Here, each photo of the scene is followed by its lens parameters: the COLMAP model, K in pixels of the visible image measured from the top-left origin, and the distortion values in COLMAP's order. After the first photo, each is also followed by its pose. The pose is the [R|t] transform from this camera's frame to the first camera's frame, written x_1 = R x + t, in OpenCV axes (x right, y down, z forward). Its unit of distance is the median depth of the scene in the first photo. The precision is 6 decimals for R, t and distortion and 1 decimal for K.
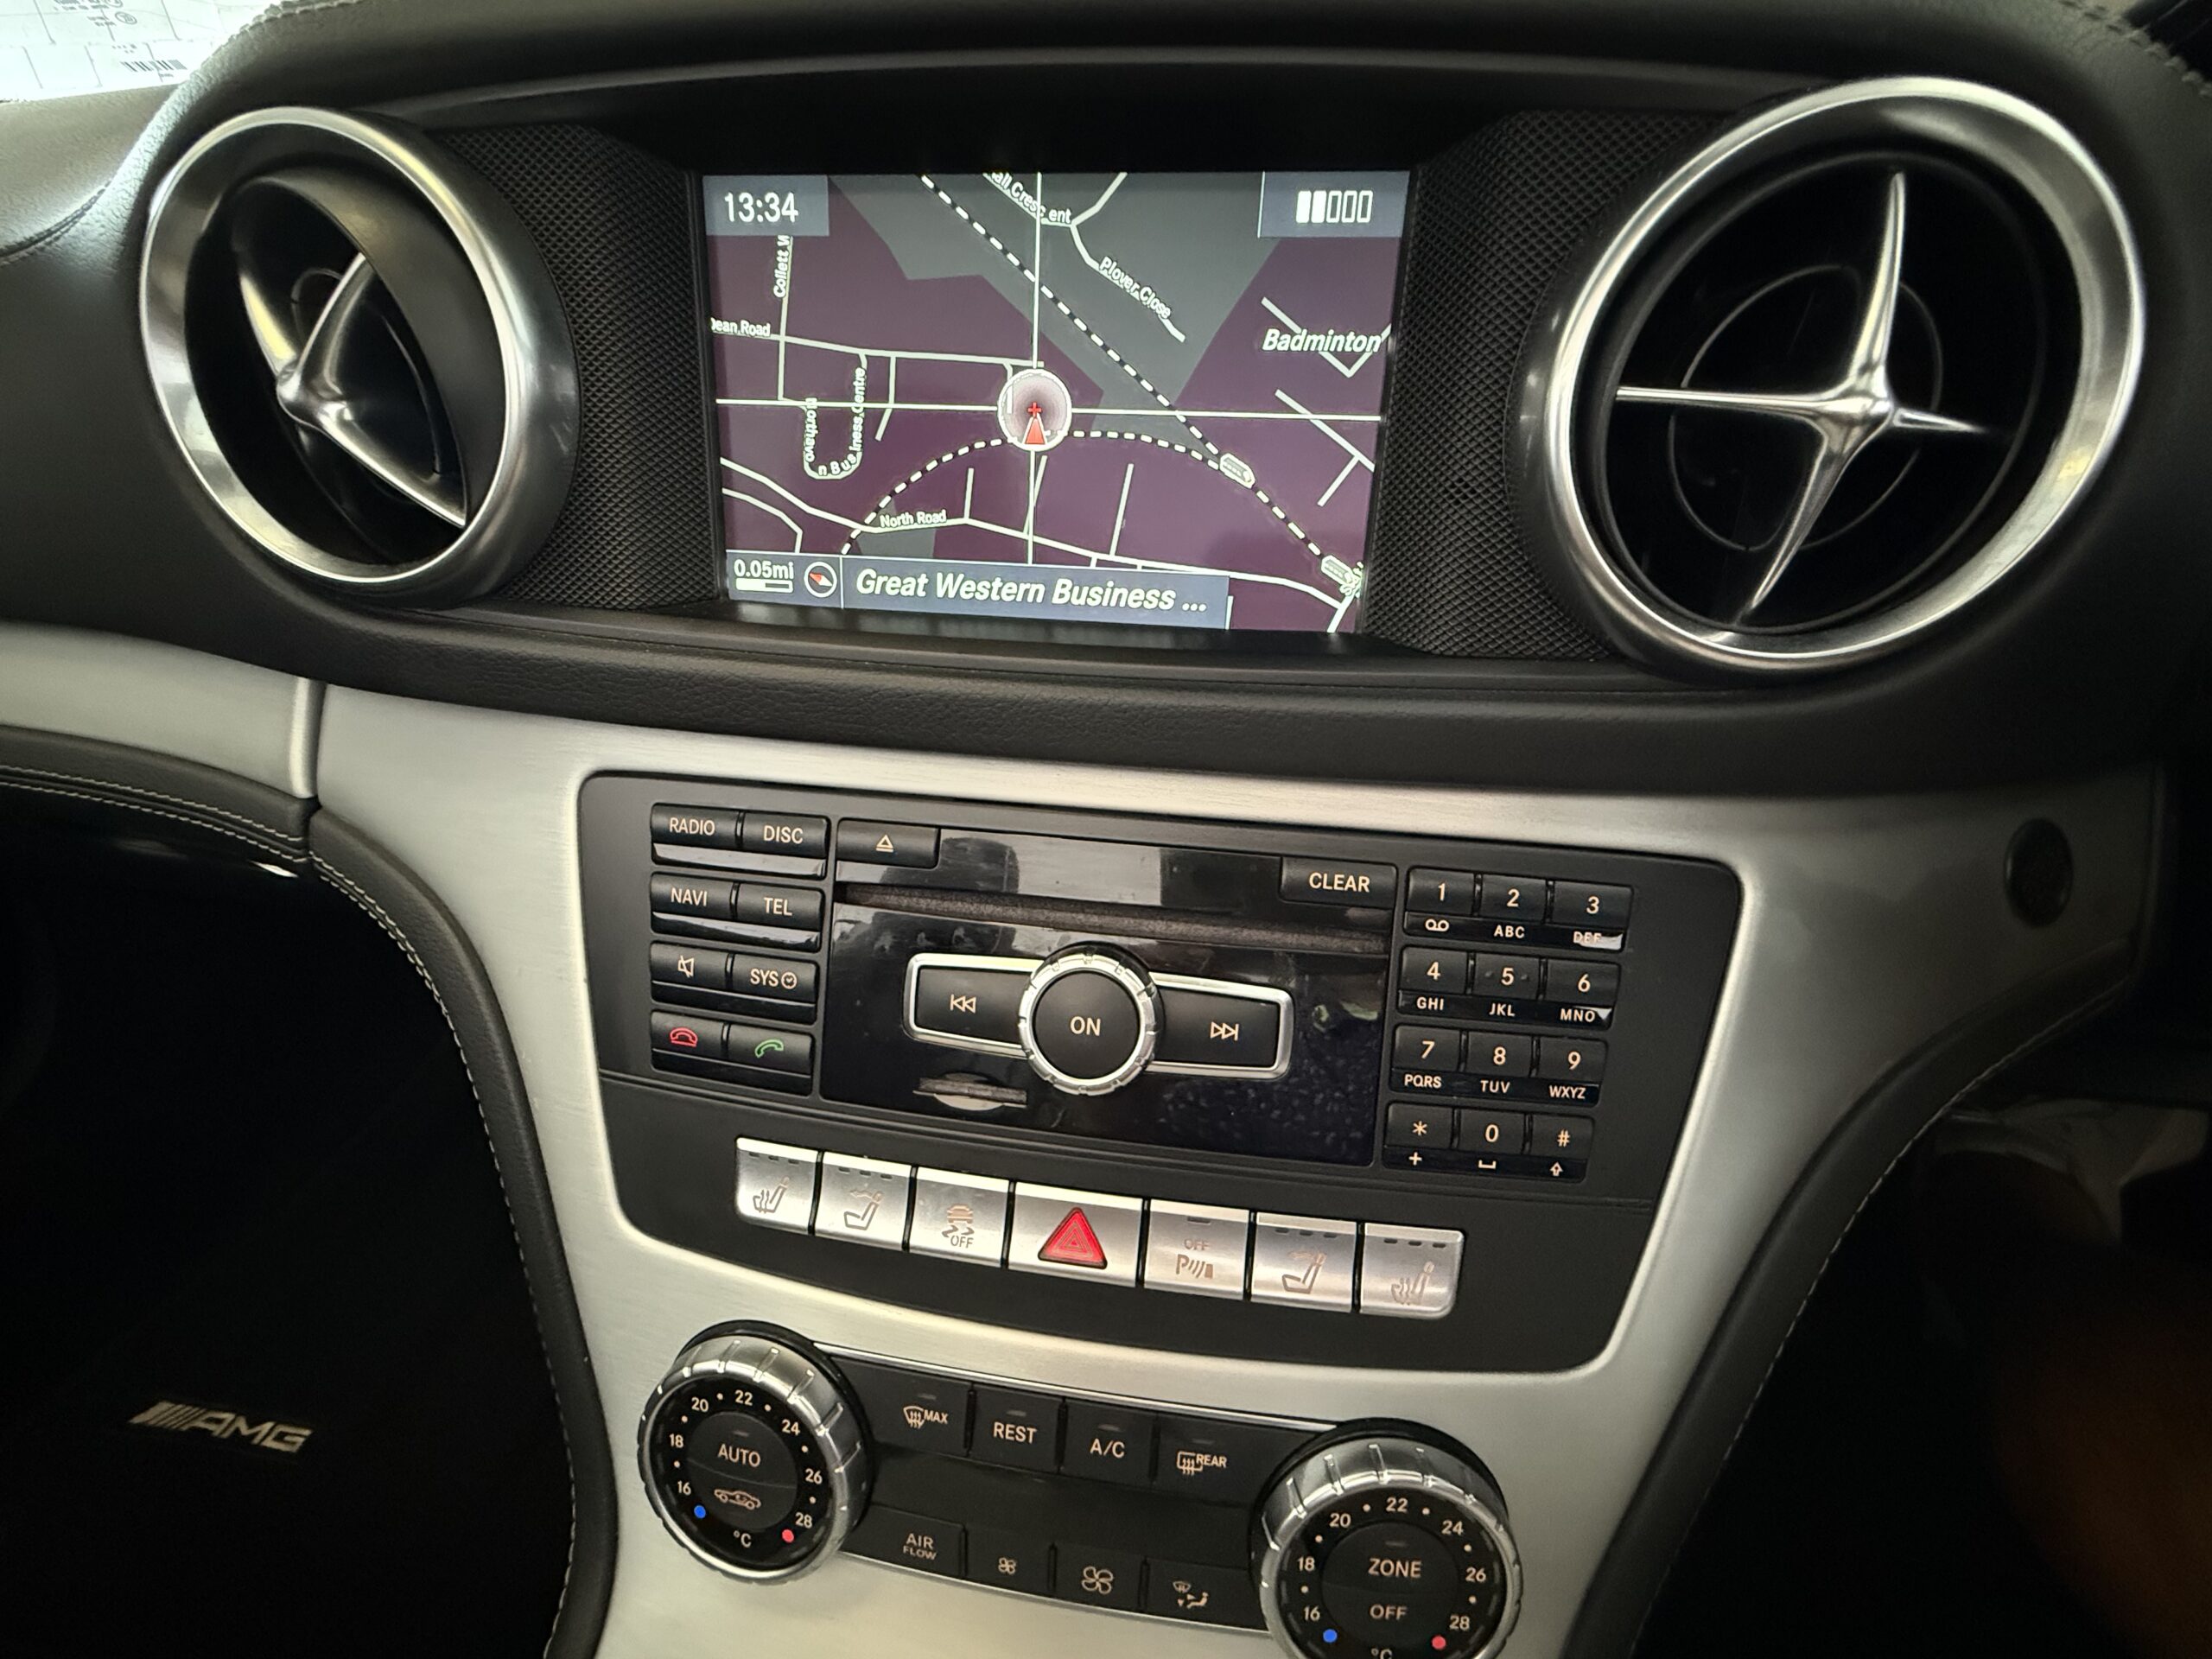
lens RADIAL K [[899.4, 0, 1101.5], [0, 899.4, 823.4], [0, 0, 1]] dist [0.005933, -0.001033]
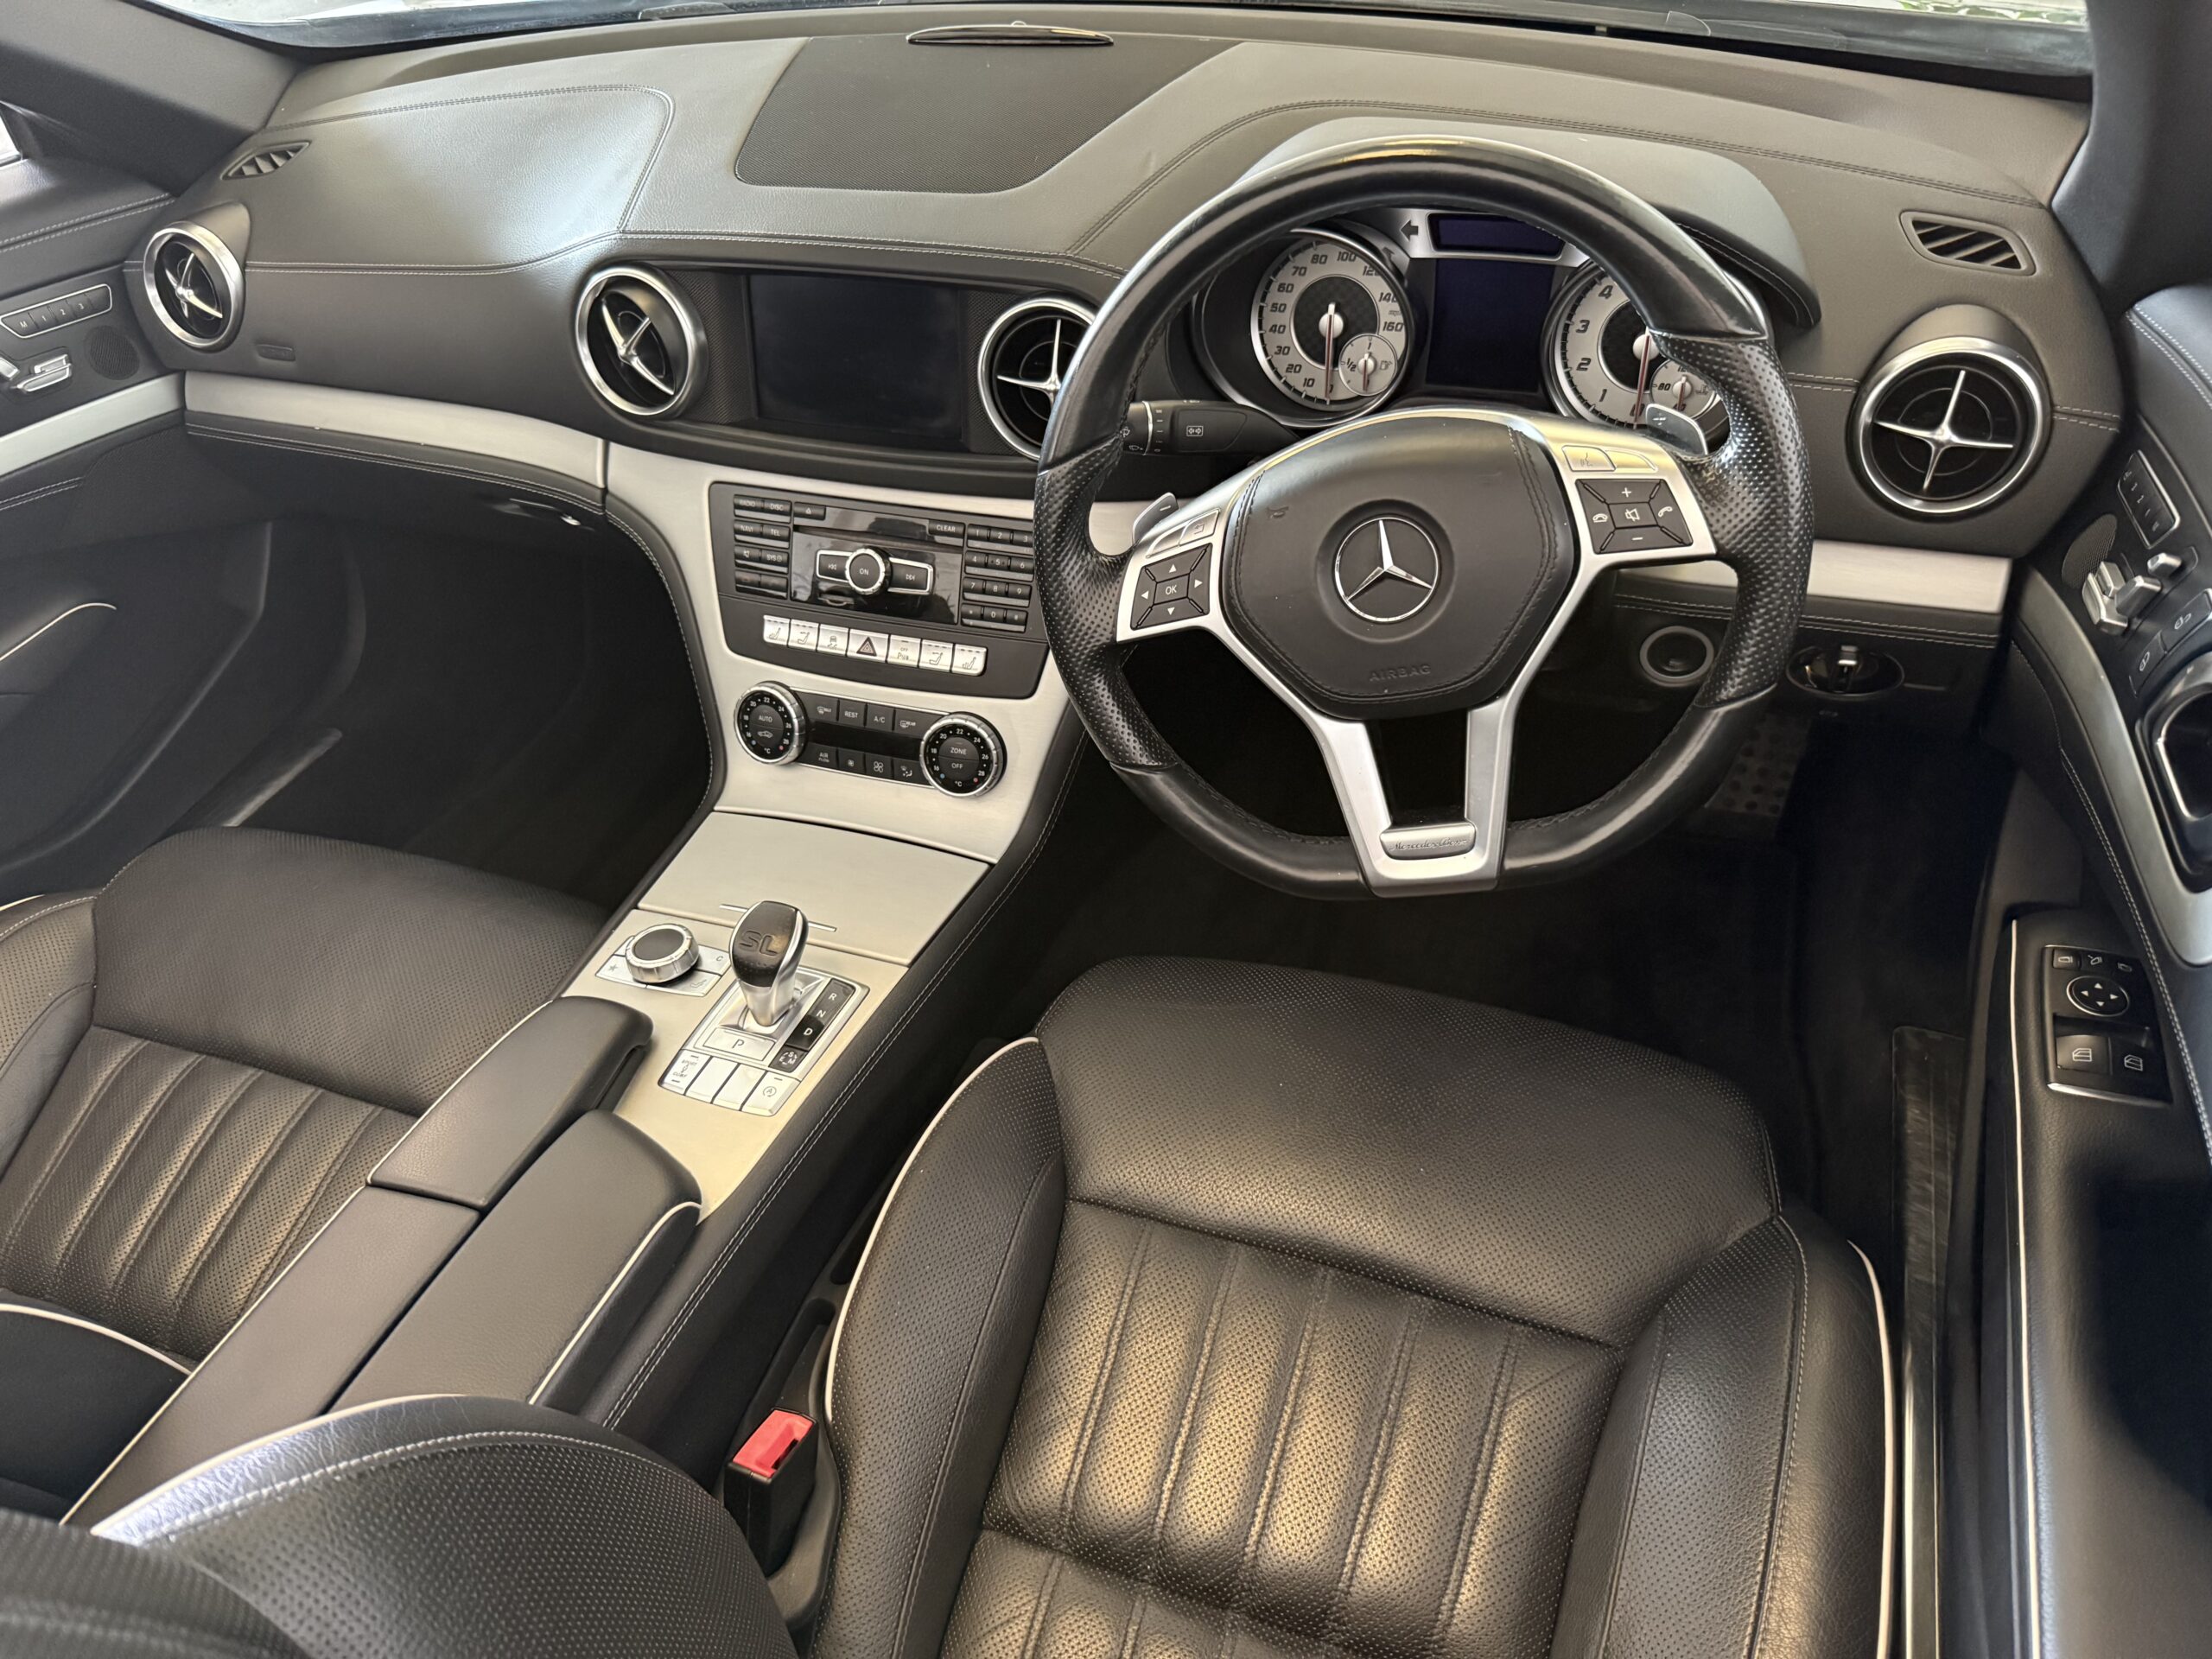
lens RADIAL K [[1657.5, 0, 1118.5], [0, 1657.5, 832.3], [0, 0, 1]] dist [-0.002076, -0.011897]
pose [[0.973905, 0.066798, -0.216905, 1.942569], [-0.026134, 0.982356, 0.185185, 0.024981], [0.225448, -0.174684, 0.958467, -4.039090]]
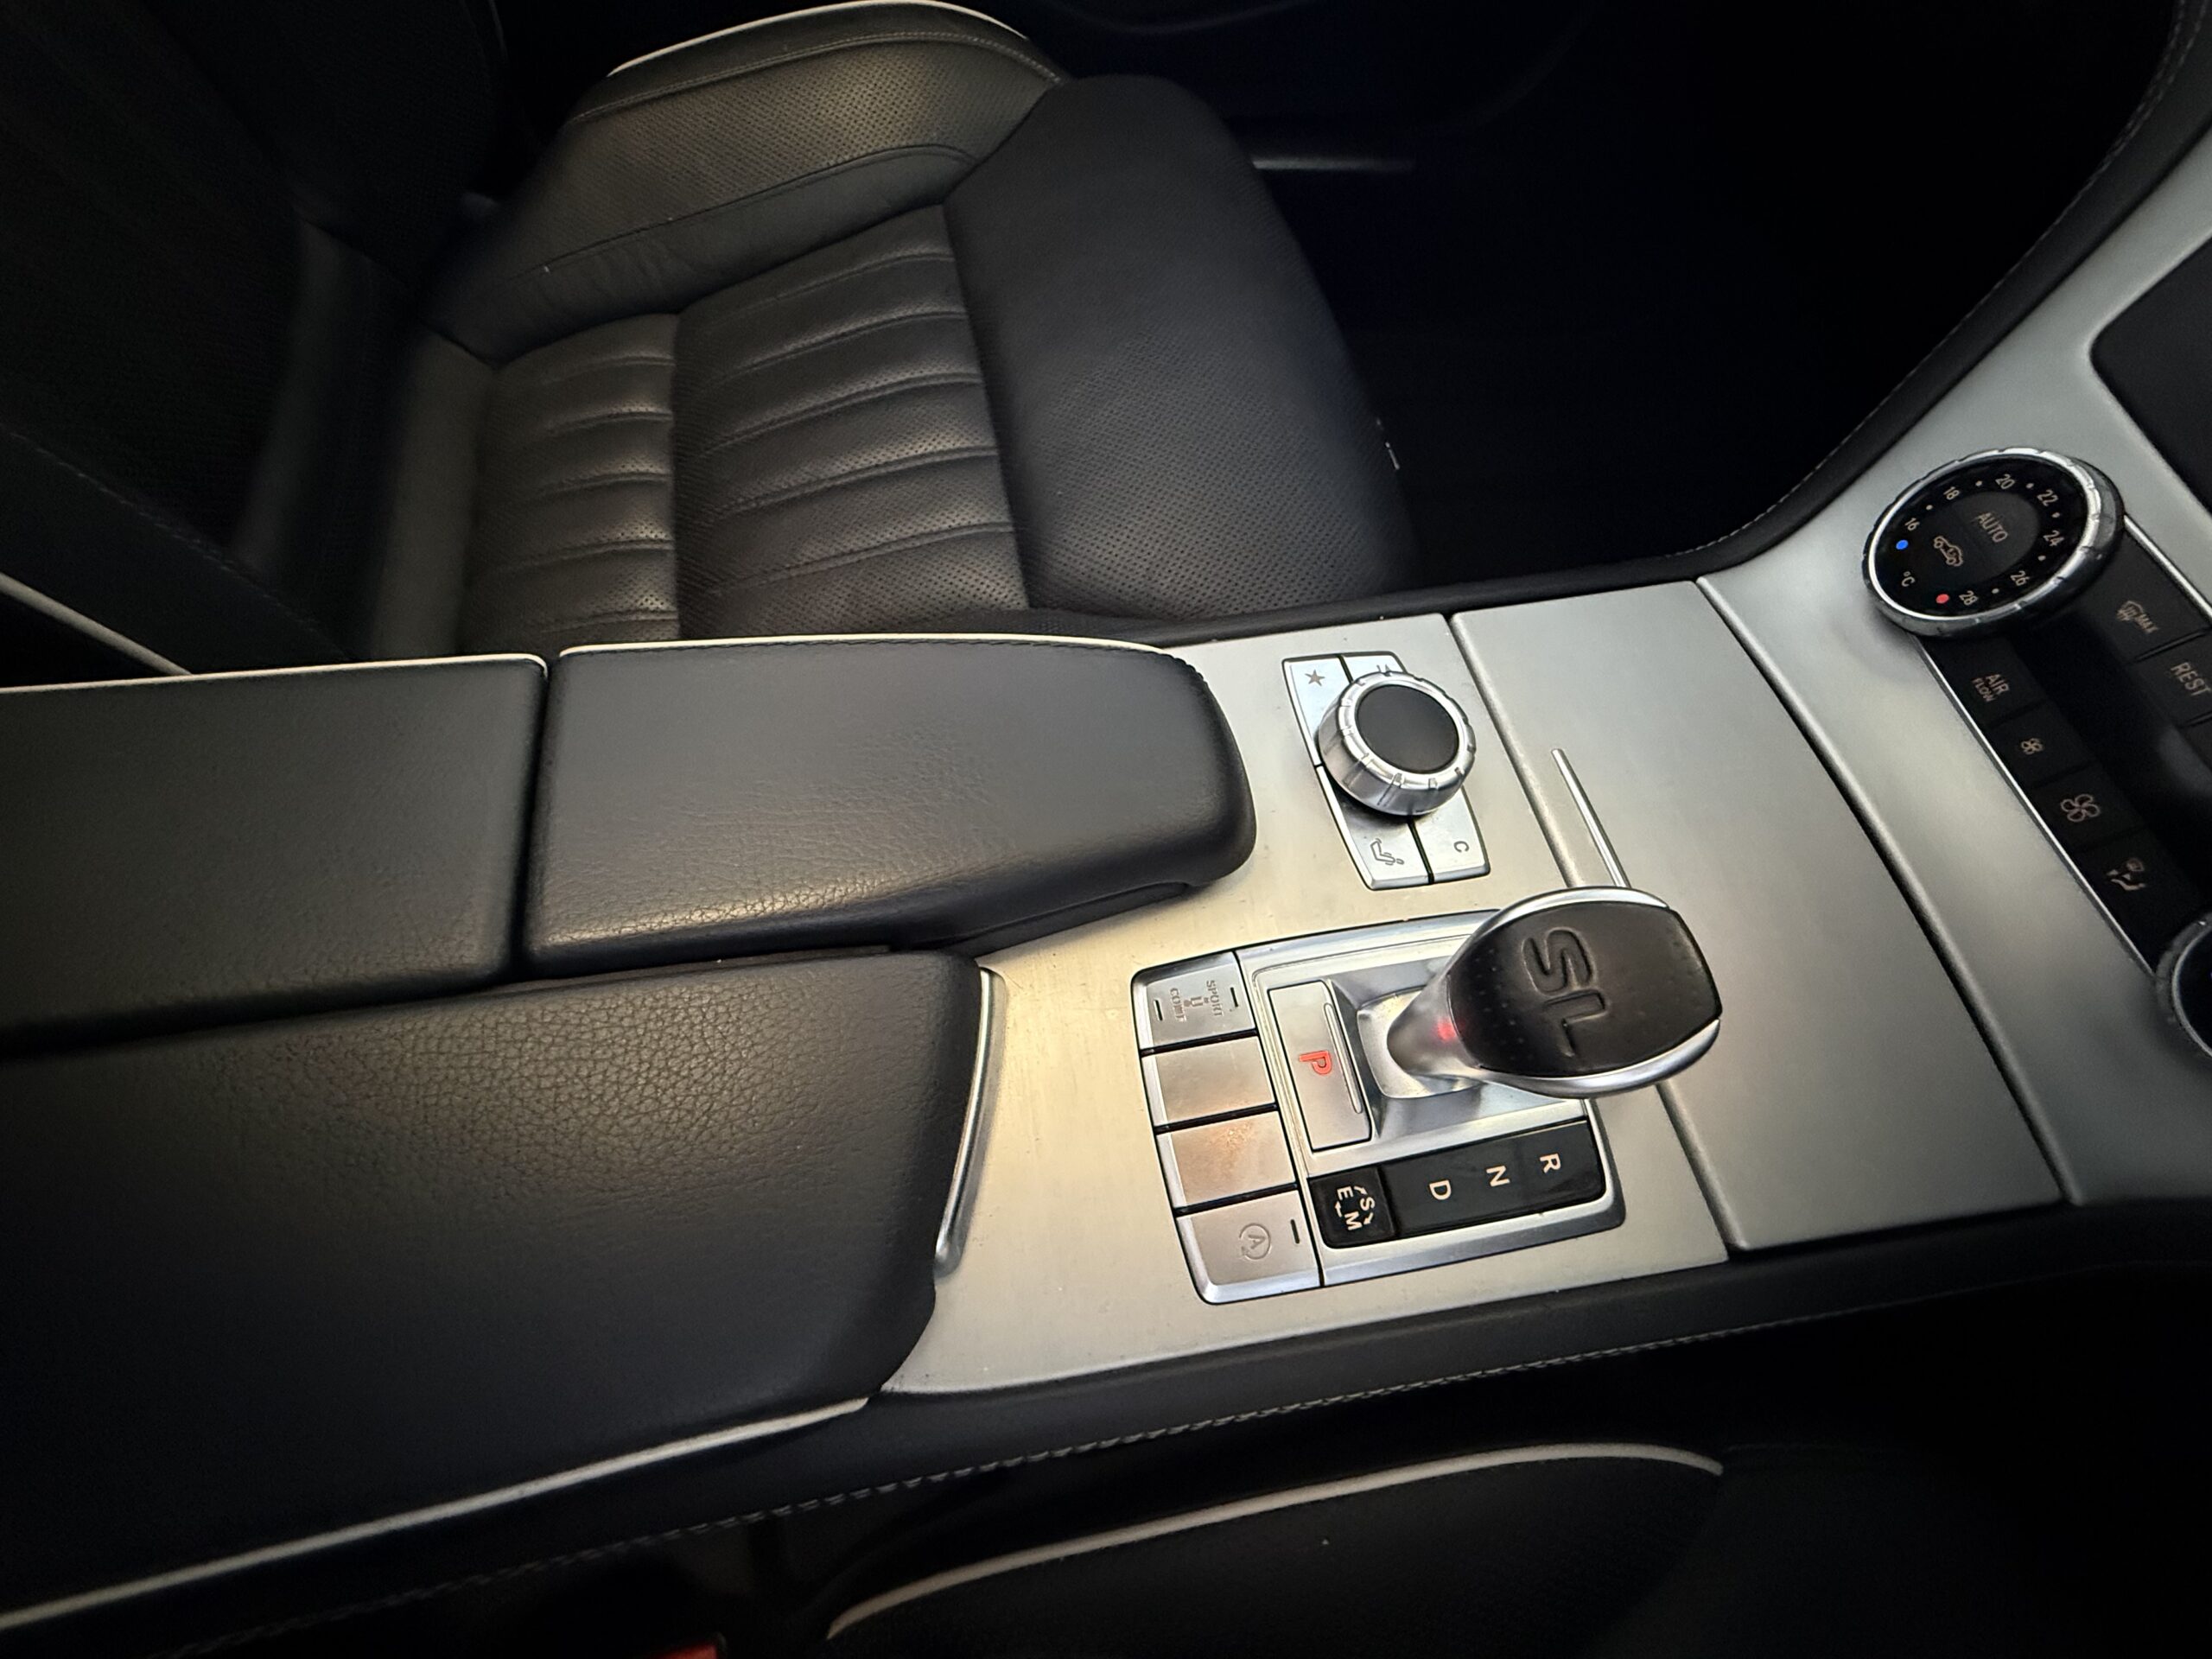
lens RADIAL K [[899.4, 0, 1098.5], [0, 899.4, 843.3], [0, 0, 1]] dist [0.005933, -0.001033]
pose [[0.346981, 0.862685, -0.367938, 0.026892], [-0.563327, 0.505364, 0.653659, 0.807308], [0.749844, -0.019538, 0.661326, -0.848988]]
